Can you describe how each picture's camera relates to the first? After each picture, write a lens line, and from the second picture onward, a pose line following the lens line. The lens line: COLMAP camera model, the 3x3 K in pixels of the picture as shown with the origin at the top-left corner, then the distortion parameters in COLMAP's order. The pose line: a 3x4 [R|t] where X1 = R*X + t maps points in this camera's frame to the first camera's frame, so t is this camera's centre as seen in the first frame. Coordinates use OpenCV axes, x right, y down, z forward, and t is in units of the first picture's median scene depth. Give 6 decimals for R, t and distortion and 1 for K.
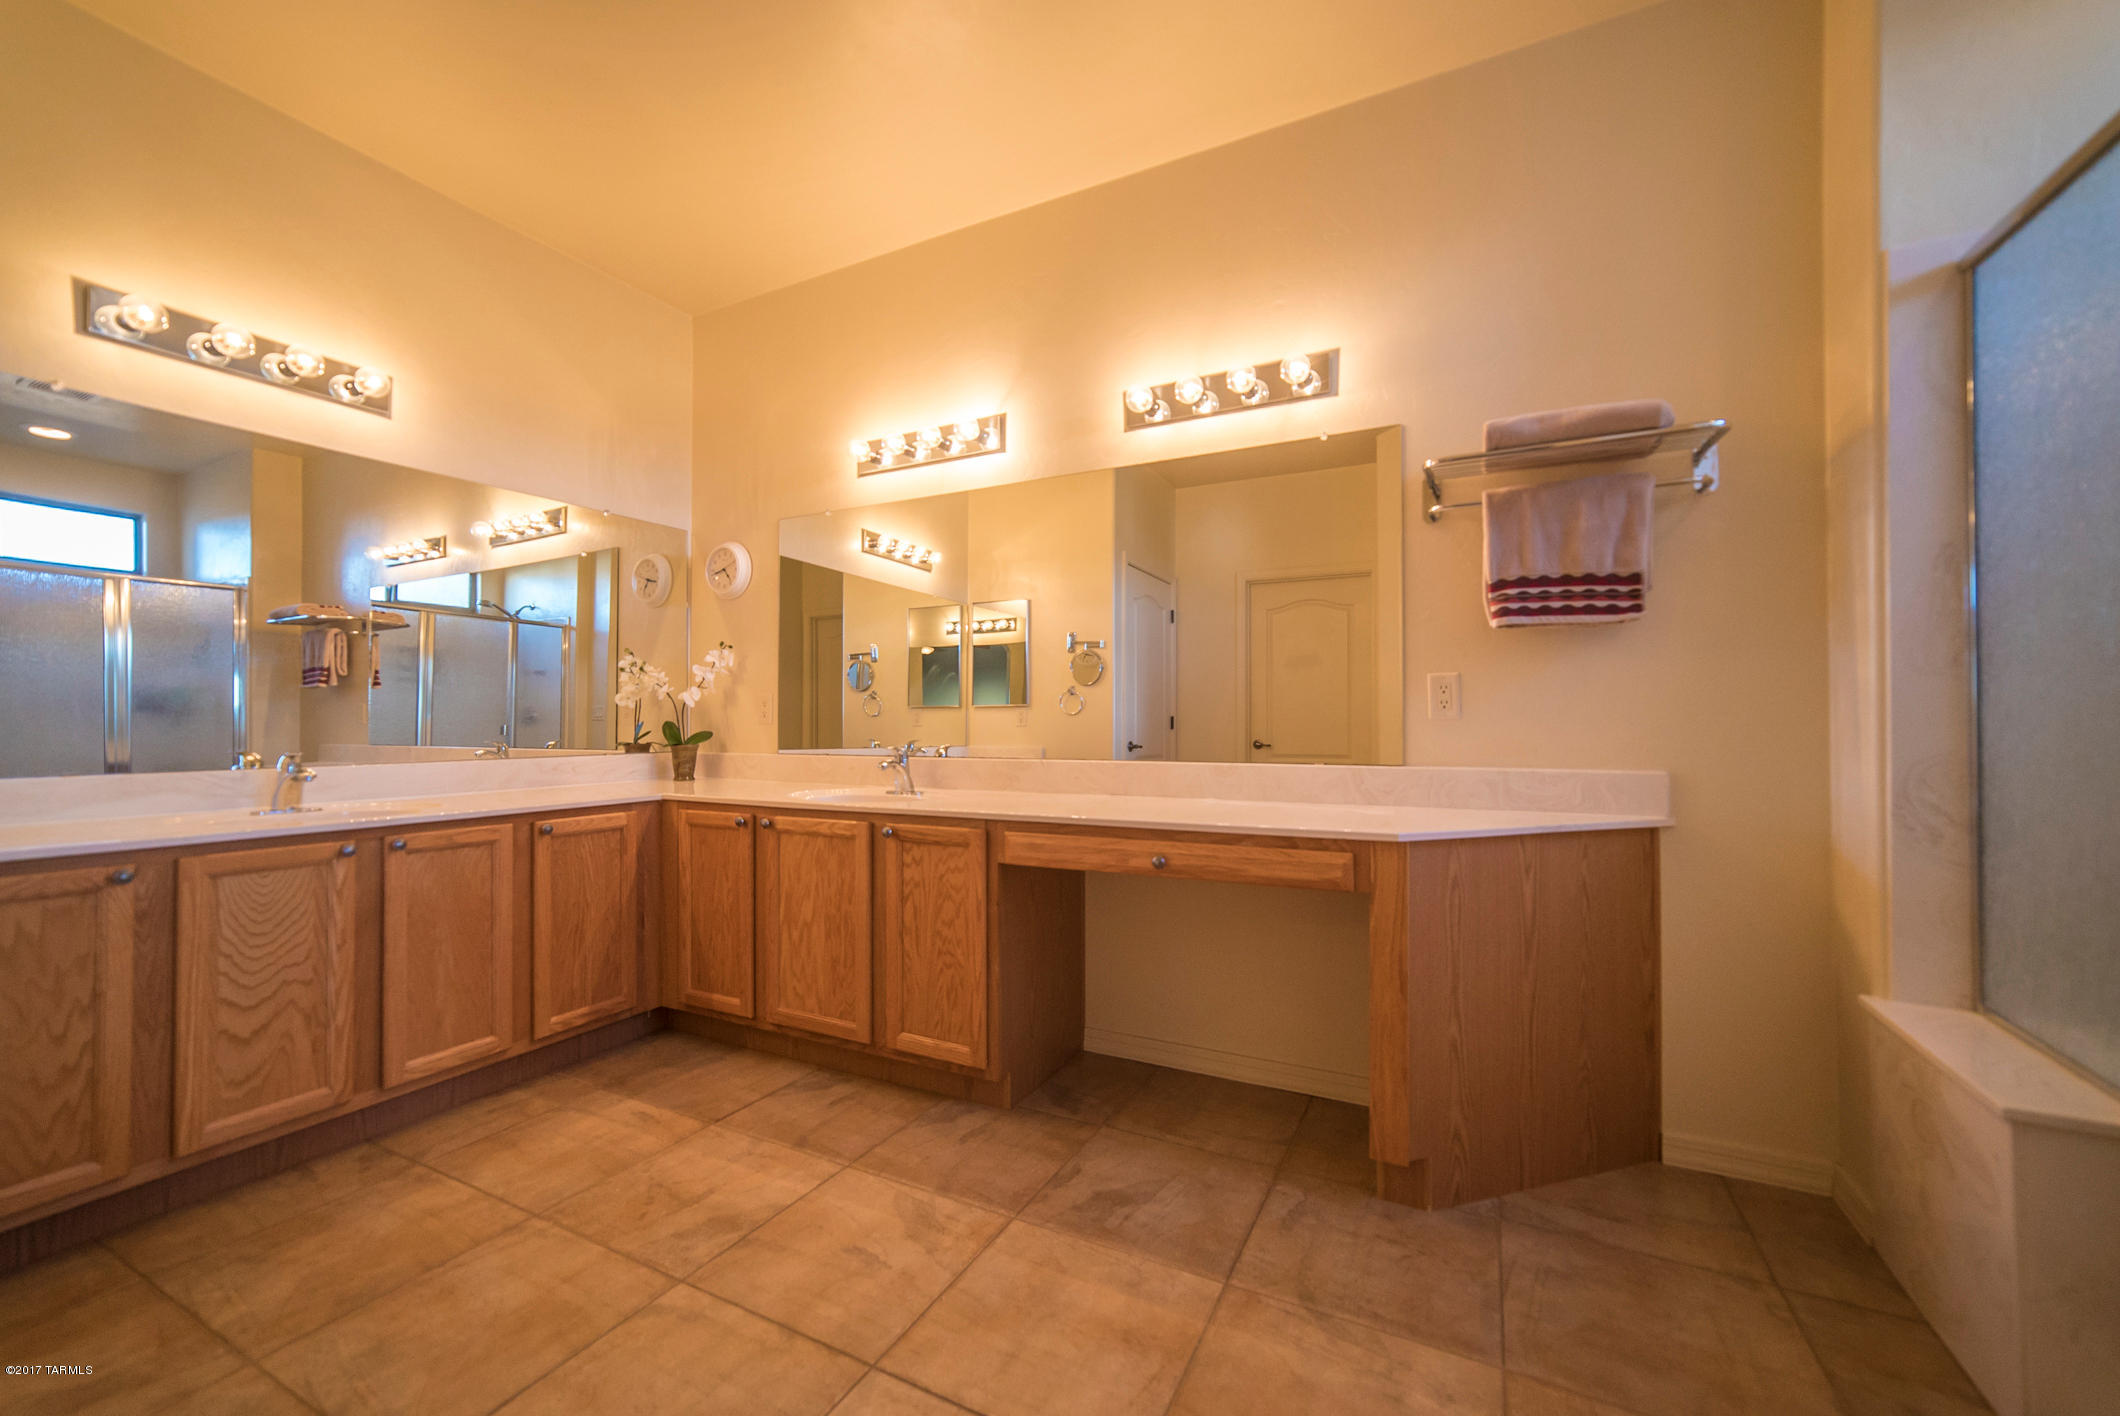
lens RADIAL K [[836.0, 0, 1059.9], [0, 836.0, 715.1], [0, 0, 1]] dist [-0.012910, 0.005697]
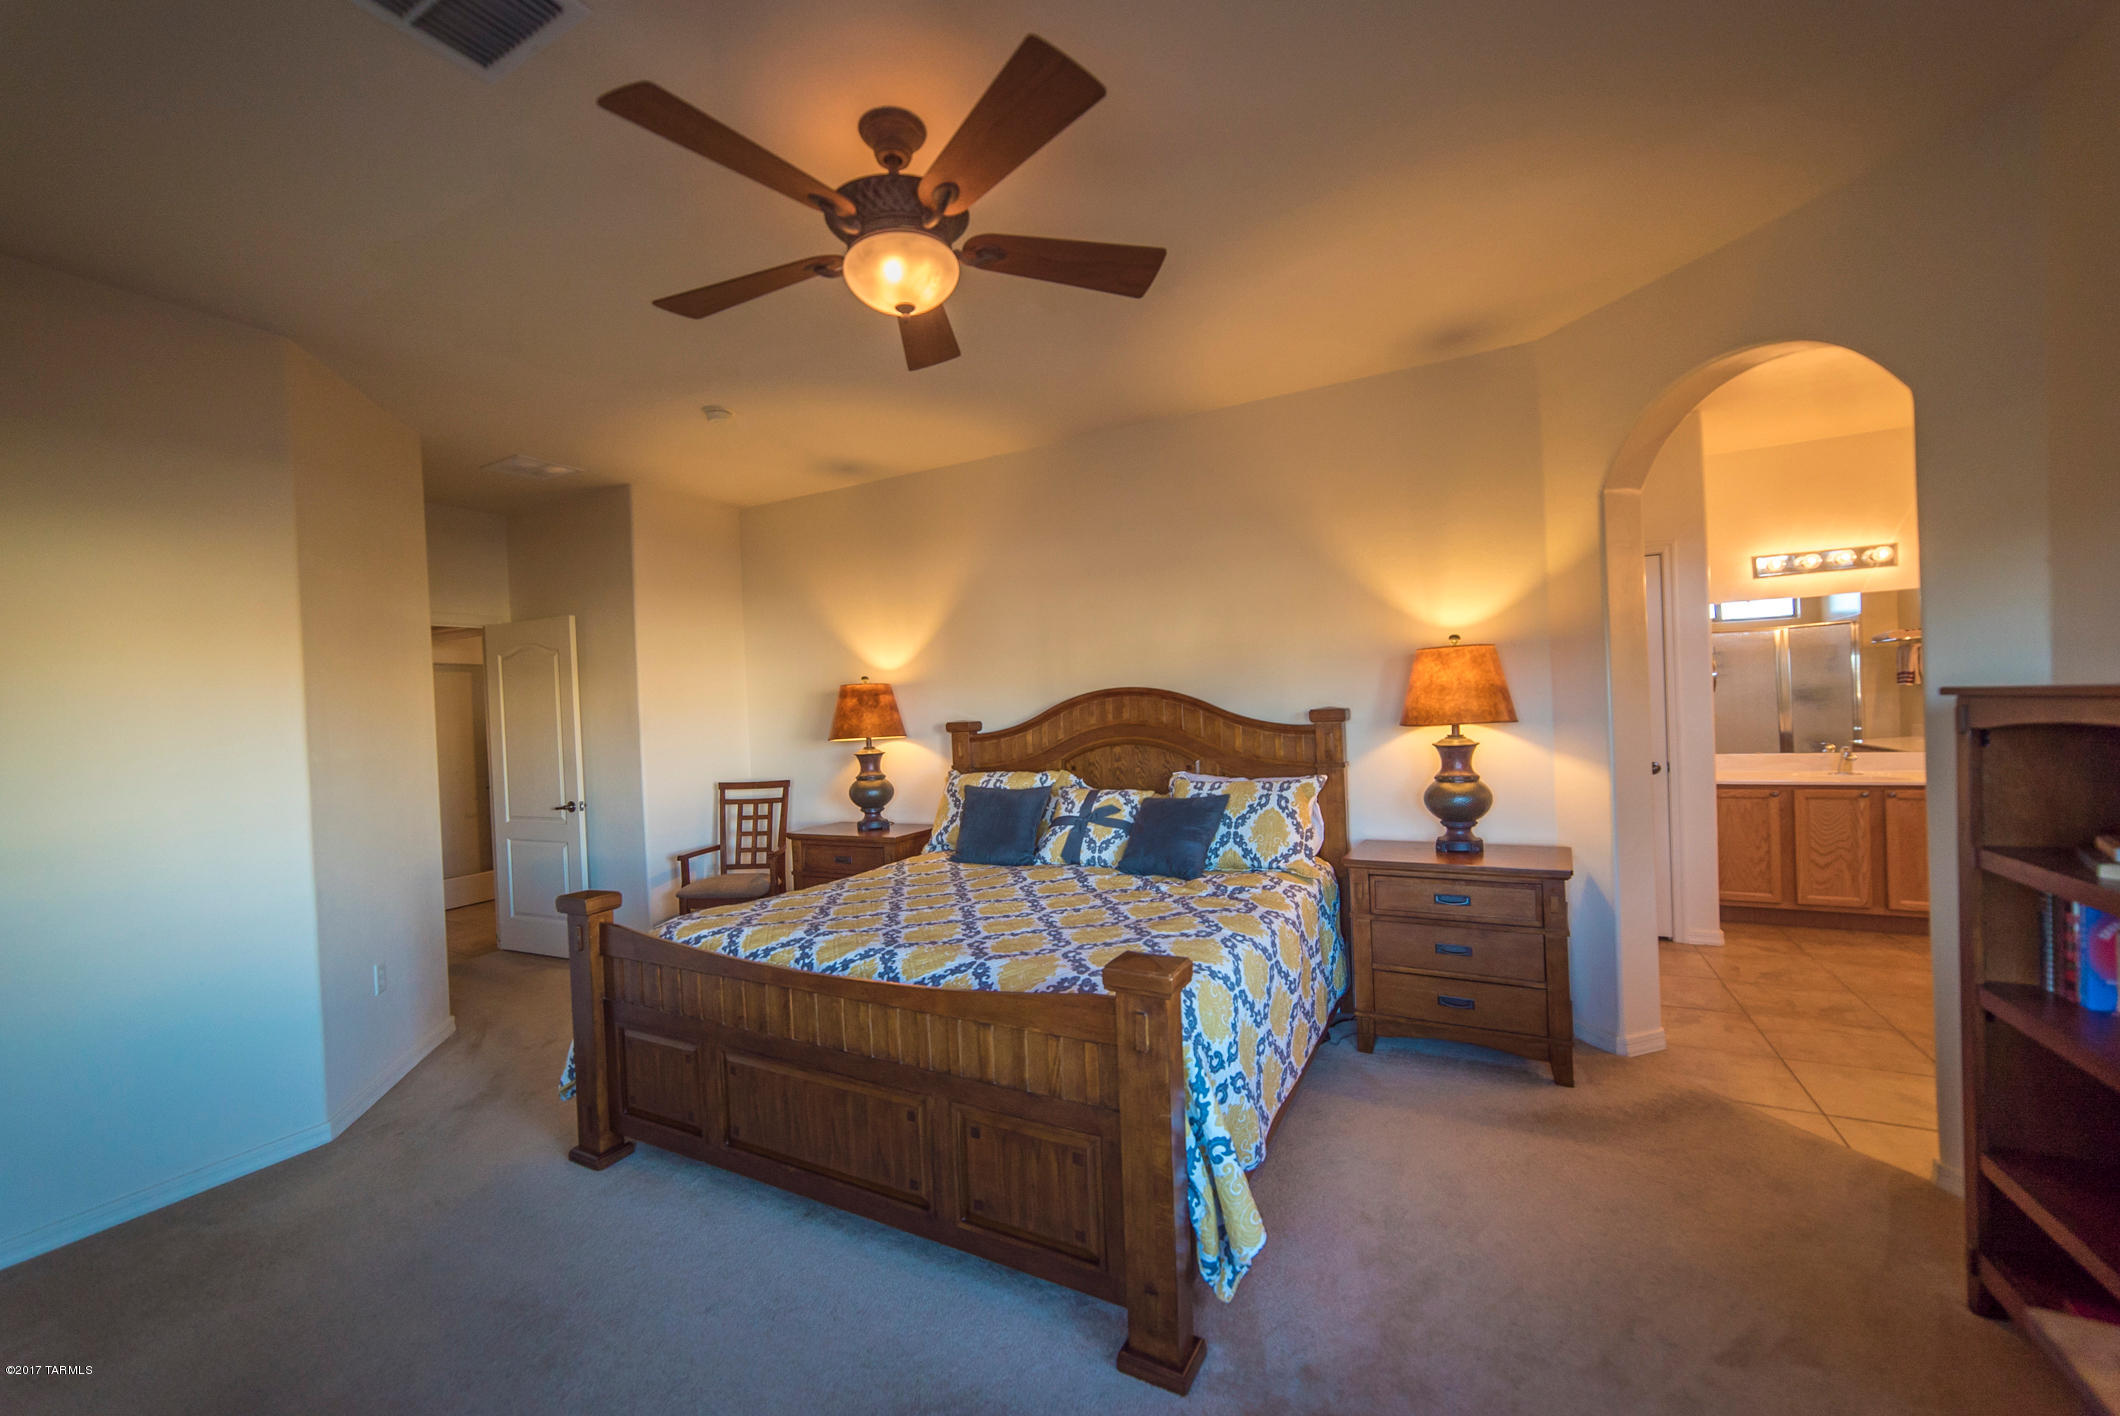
lens RADIAL K [[836.0, 0, 1059.9], [0, 836.0, 715.1], [0, 0, 1]] dist [-0.012910, 0.005697]
pose [[-0.008989, 0.009265, -0.999917, 1.362608], [0.052112, 0.998603, 0.008784, -0.178244], [0.998601, -0.052029, -0.009459, -1.101469]]
